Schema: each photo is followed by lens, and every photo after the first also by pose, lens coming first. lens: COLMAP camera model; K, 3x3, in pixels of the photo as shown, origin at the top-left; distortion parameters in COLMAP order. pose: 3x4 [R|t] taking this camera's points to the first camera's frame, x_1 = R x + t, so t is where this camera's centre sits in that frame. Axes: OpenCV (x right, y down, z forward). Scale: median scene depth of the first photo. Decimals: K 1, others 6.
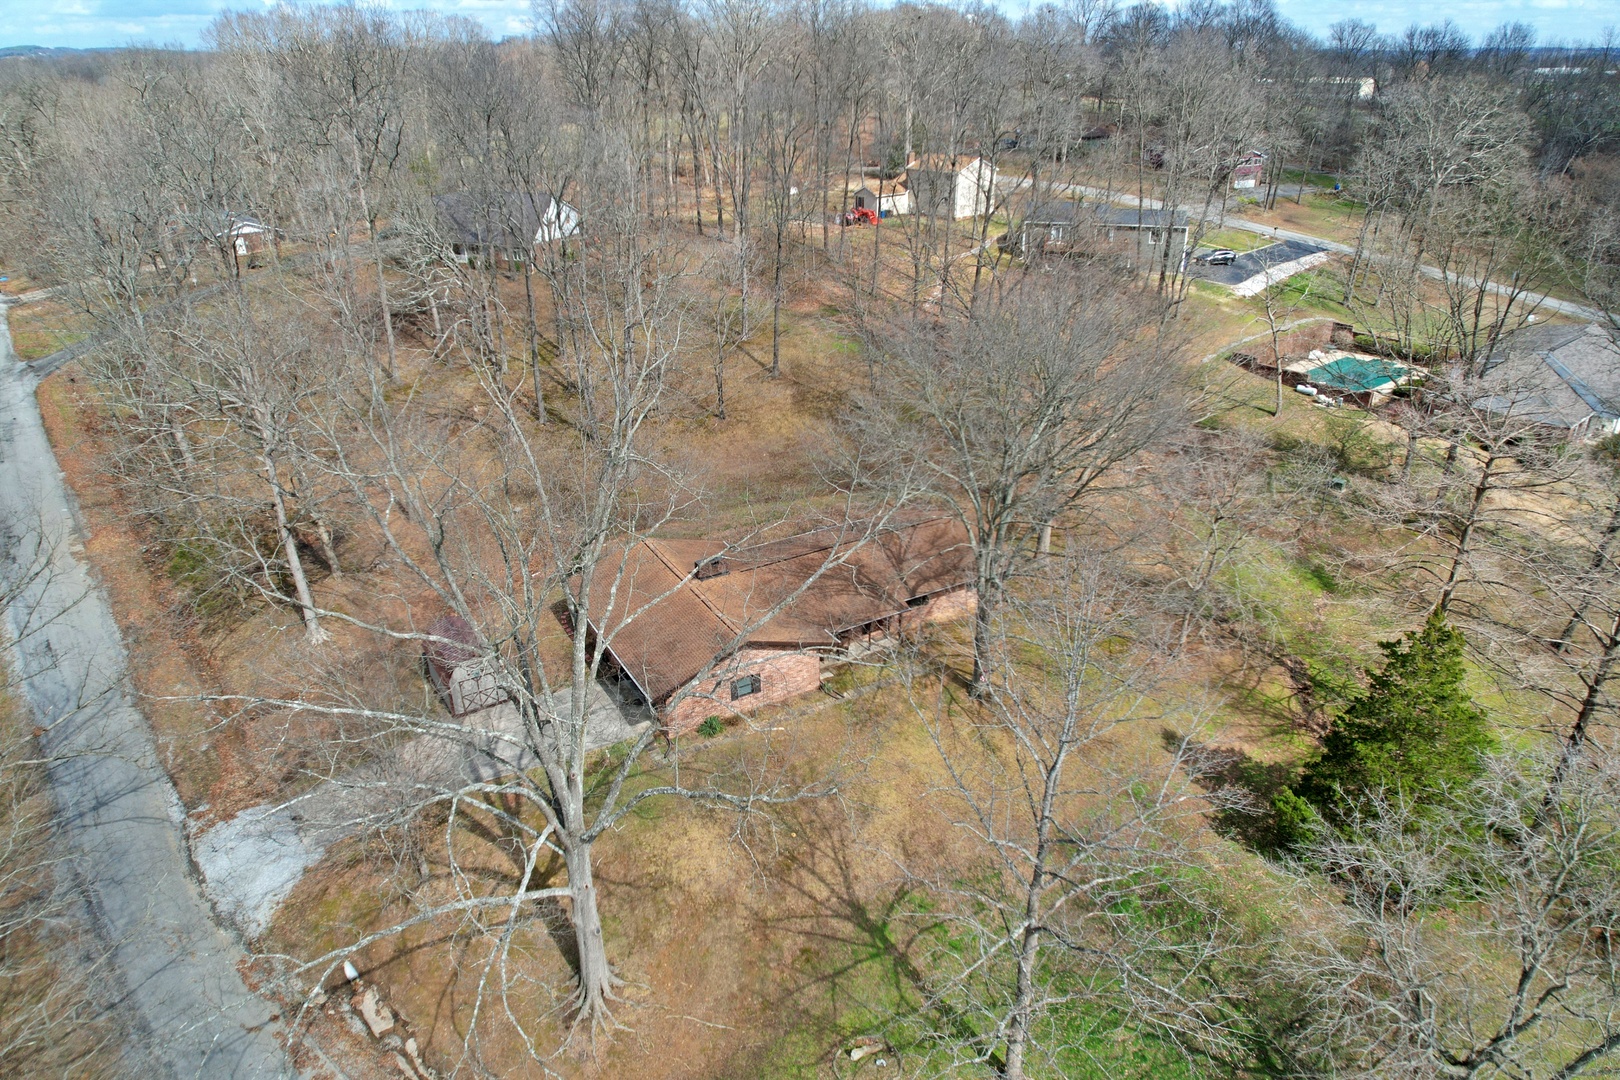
lens RADIAL K [[1037.7, 0, 812.3], [0, 1037.7, 536.4], [0, 0, 1]] dist [-0.060657, 0.048212]
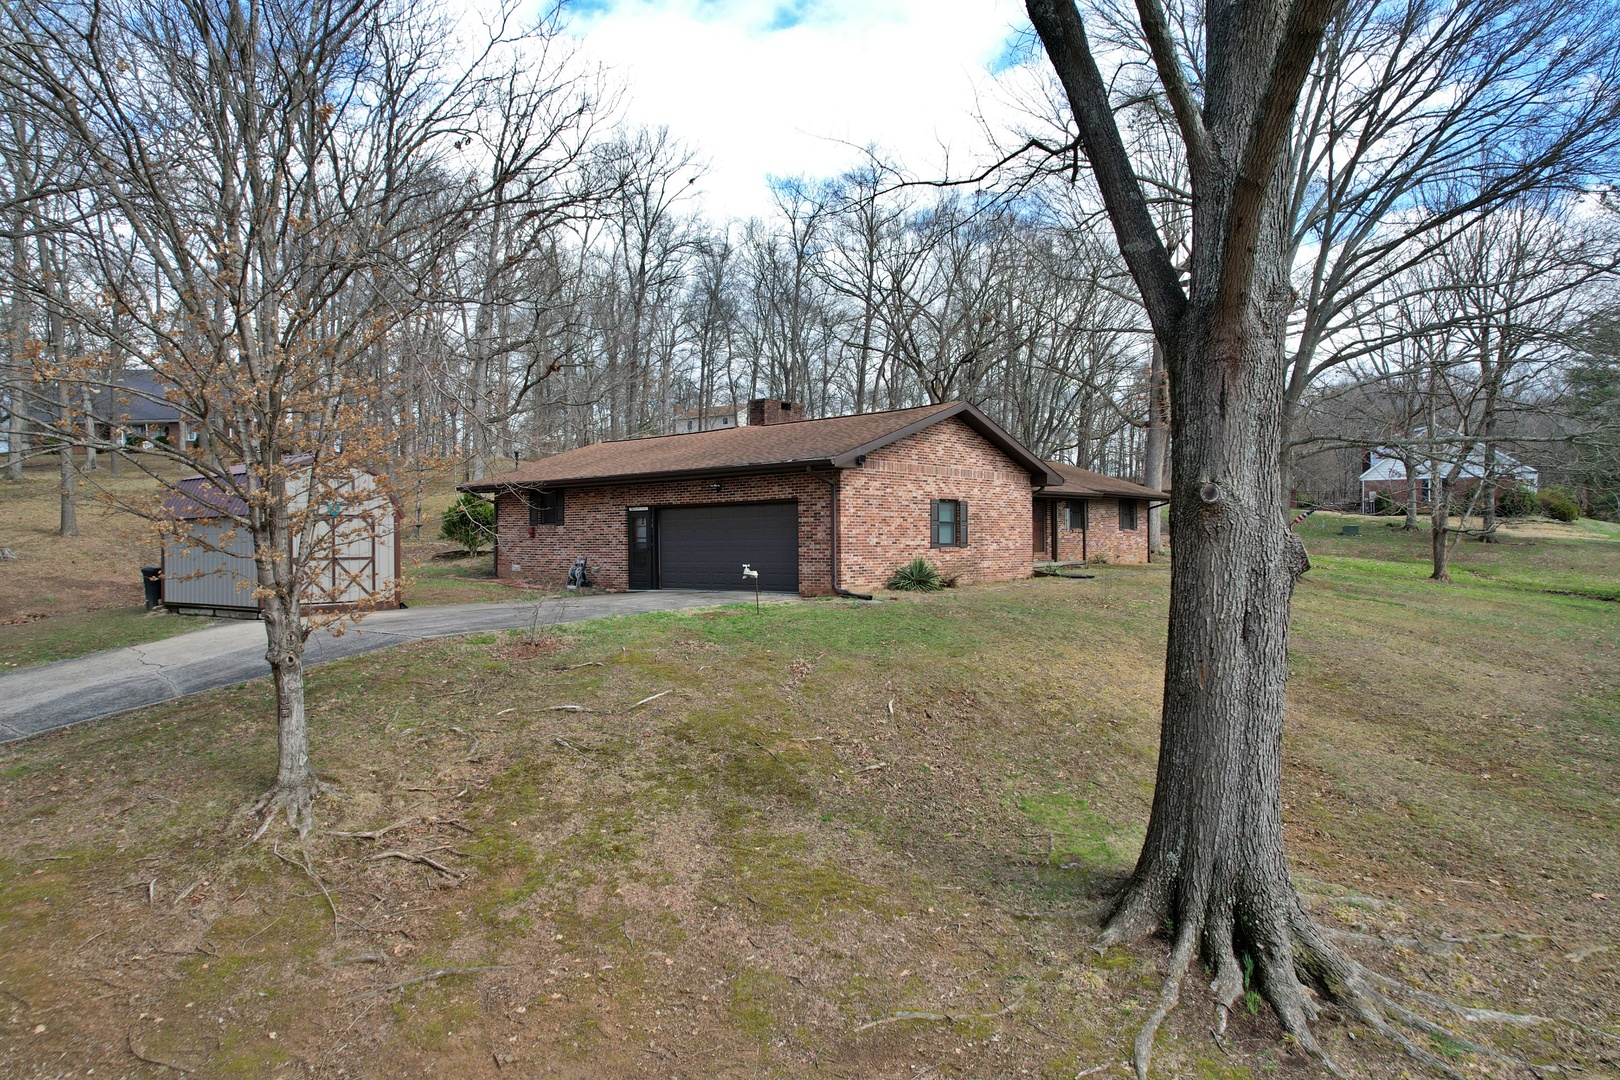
lens RADIAL K [[1037.7, 0, 812.3], [0, 1037.7, 536.4], [0, 0, 1]] dist [-0.060657, 0.048212]
pose [[0.938540, 0.009327, 0.345044, -0.356790], [0.139103, 0.904646, -0.402823, 0.412303], [-0.315900, 0.426062, 0.847749, 0.744885]]
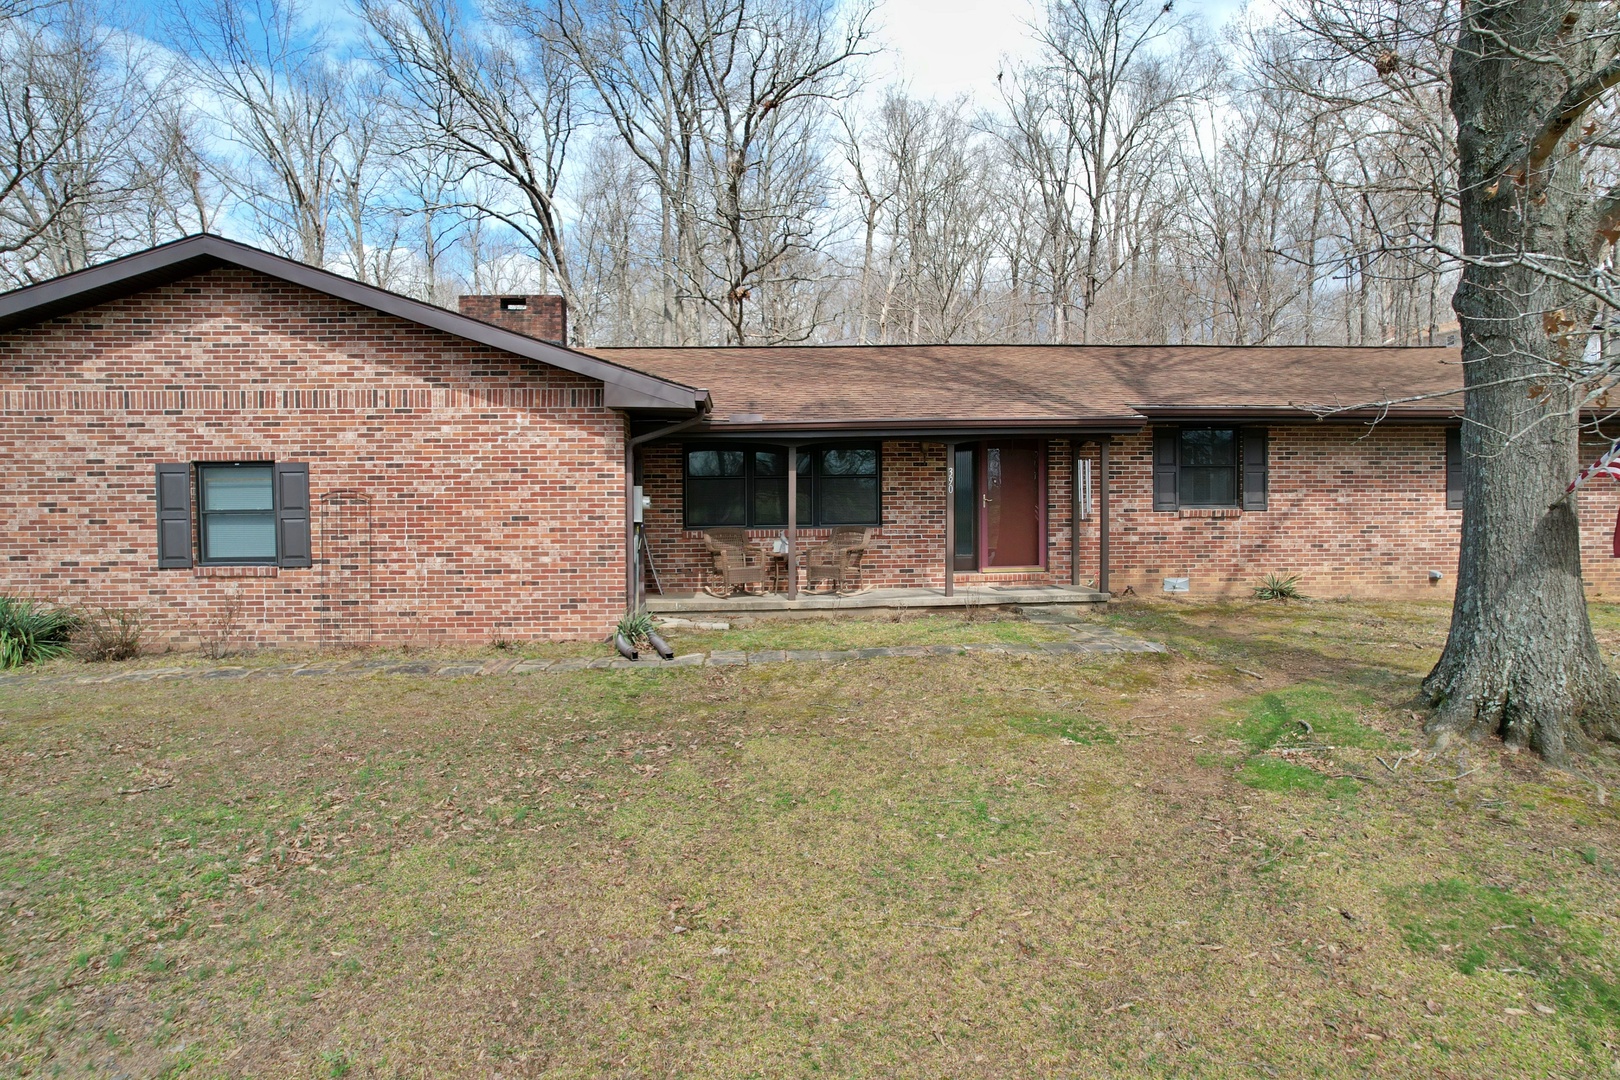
lens RADIAL K [[1037.7, 0, 812.3], [0, 1037.7, 536.4], [0, 0, 1]] dist [-0.060657, 0.048212]
pose [[0.896409, 0.019092, -0.442817, 0.174235], [-0.189957, 0.919216, -0.344904, 0.245515], [0.400459, 0.393292, 0.827620, 1.063227]]
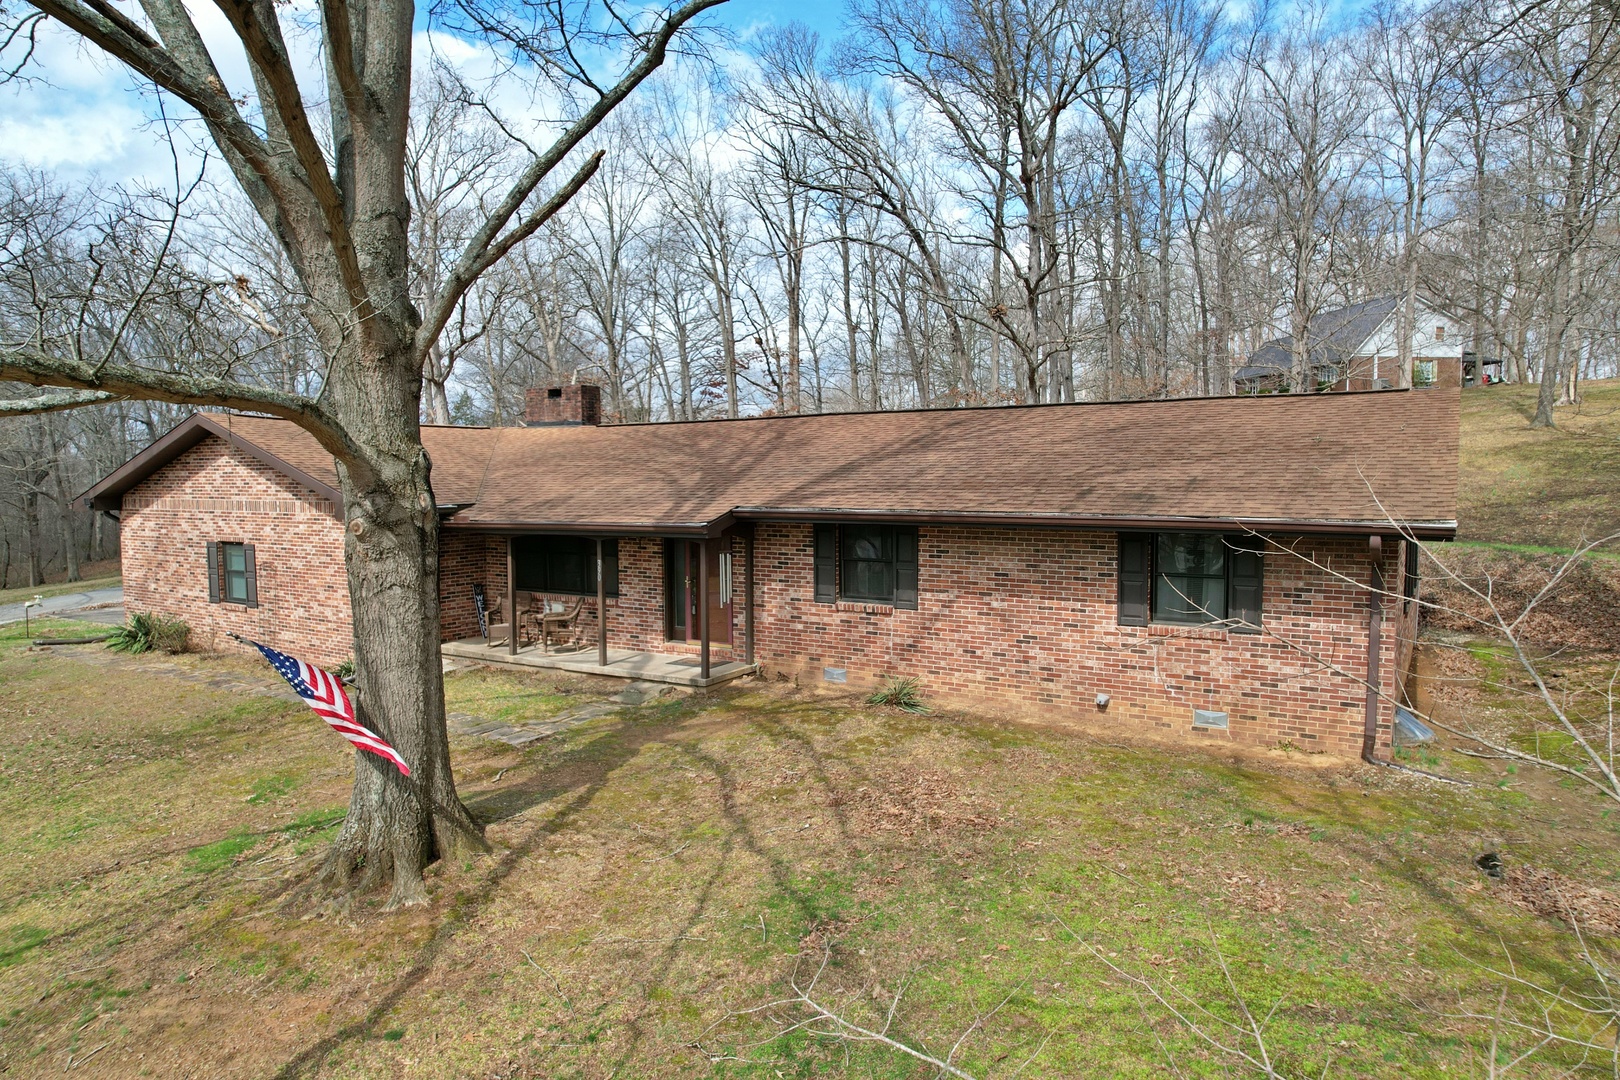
lens RADIAL K [[1037.7, 0, 812.3], [0, 1037.7, 536.4], [0, 0, 1]] dist [-0.060657, 0.048212]
pose [[0.461795, 0.068234, -0.884358, 0.432922], [-0.371328, 0.920333, -0.122890, 0.123065], [0.805519, 0.385137, 0.450343, 1.217432]]
